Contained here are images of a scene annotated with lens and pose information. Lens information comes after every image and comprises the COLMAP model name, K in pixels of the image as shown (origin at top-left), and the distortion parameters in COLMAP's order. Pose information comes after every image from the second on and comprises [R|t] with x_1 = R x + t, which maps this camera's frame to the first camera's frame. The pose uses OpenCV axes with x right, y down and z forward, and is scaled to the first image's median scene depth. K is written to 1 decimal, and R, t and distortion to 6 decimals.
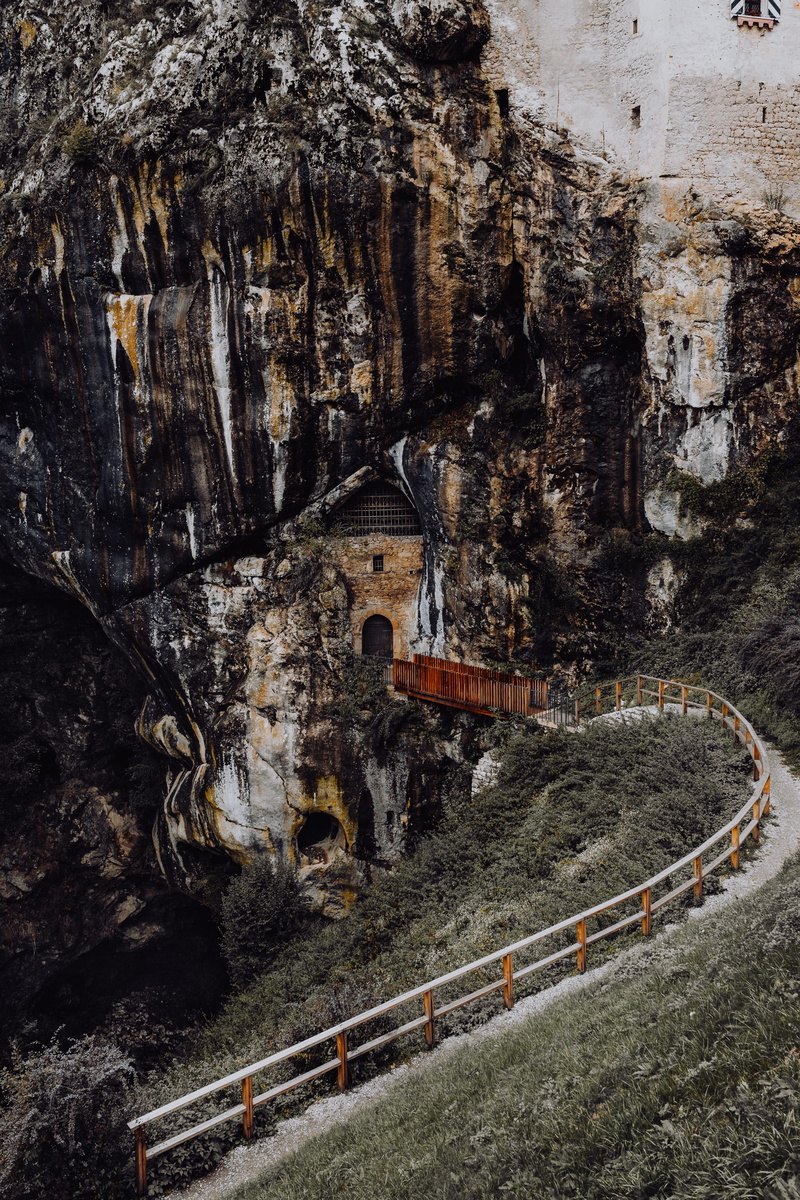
lens RADIAL K [[1171.4, 0, 427.0], [0, 1171.4, 472.7], [0, 0, 1]] dist [0.001734, 0.000000]
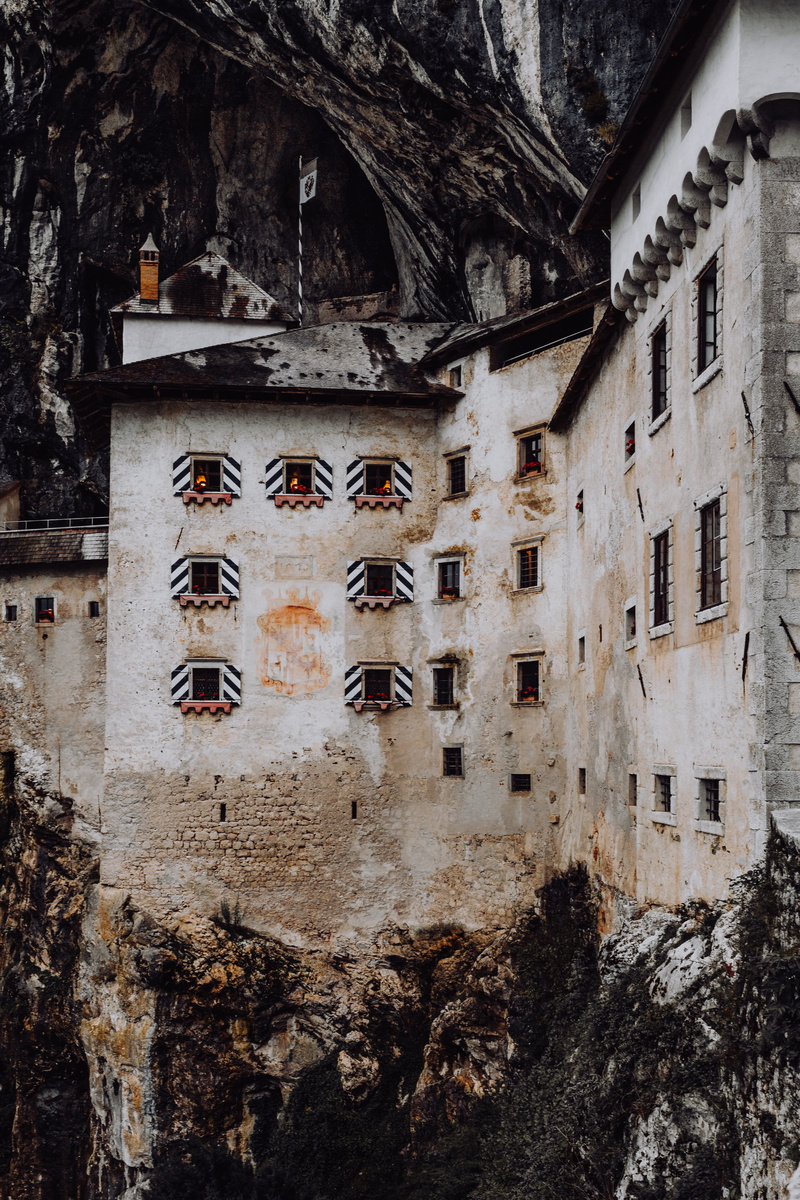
lens RADIAL K [[1201.8, 0, 387.9], [0, 1201.8, 727.7], [0, 0, 1]] dist [0.003278, 0.000000]
pose [[0.970778, 0.006001, -0.239903, 0.558481], [-0.027608, 0.995843, -0.086805, -0.270723], [0.238385, 0.090892, 0.966908, 0.178657]]
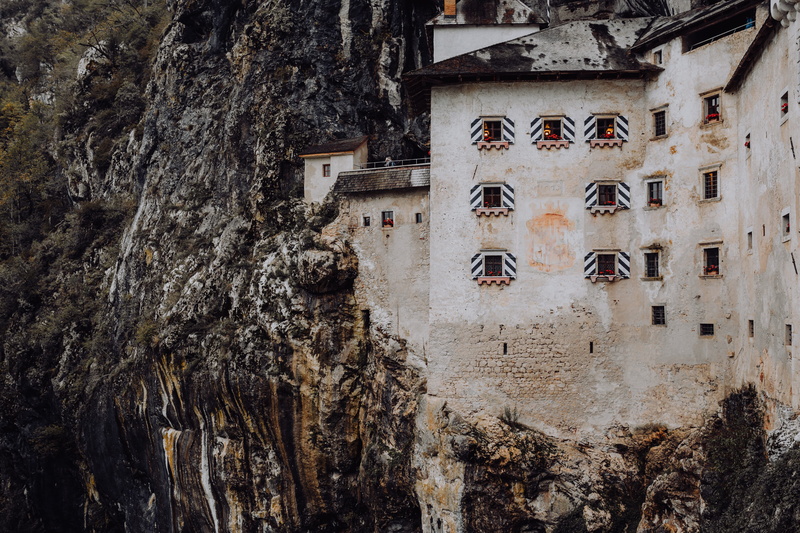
lens RADIAL K [[846.2, 0, 440.6], [0, 846.2, 291.3], [0, 0, 1]] dist [0.000434, 0.000000]
pose [[0.912006, -0.001914, -0.410173, 0.556367], [-0.033245, 0.996354, -0.078568, -0.269421], [0.408828, 0.085291, 0.908617, 0.110563]]
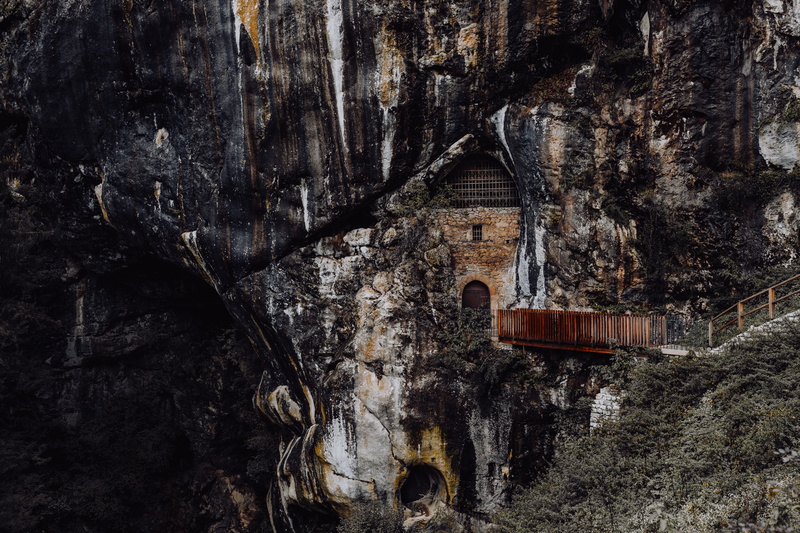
lens RADIAL K [[761.0, 0, 412.3], [0, 761.0, 267.8], [0, 0, 1]] dist [0.001753, 0.000000]
pose [[0.998590, 0.001462, -0.053062, -0.068956], [-0.004837, 0.997968, -0.063531, 0.166346], [0.052861, 0.063698, 0.996568, 0.327053]]
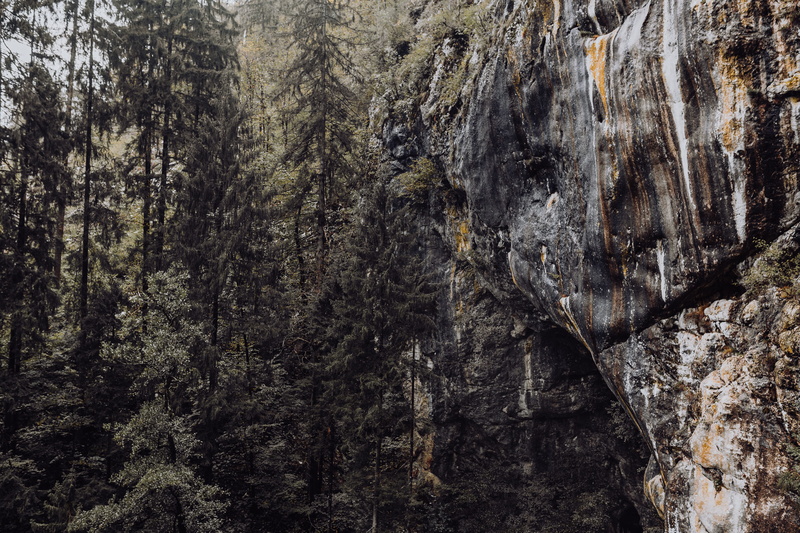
lens RADIAL K [[761.0, 0, 397.6], [0, 761.0, 268.0], [0, 0, 1]] dist [0.001753, 0.000000]
pose [[0.660951, -0.004721, -0.750414, 0.131988], [-0.089928, 0.992276, -0.085450, 0.130149], [0.745021, 0.123962, 0.655421, 0.472052]]
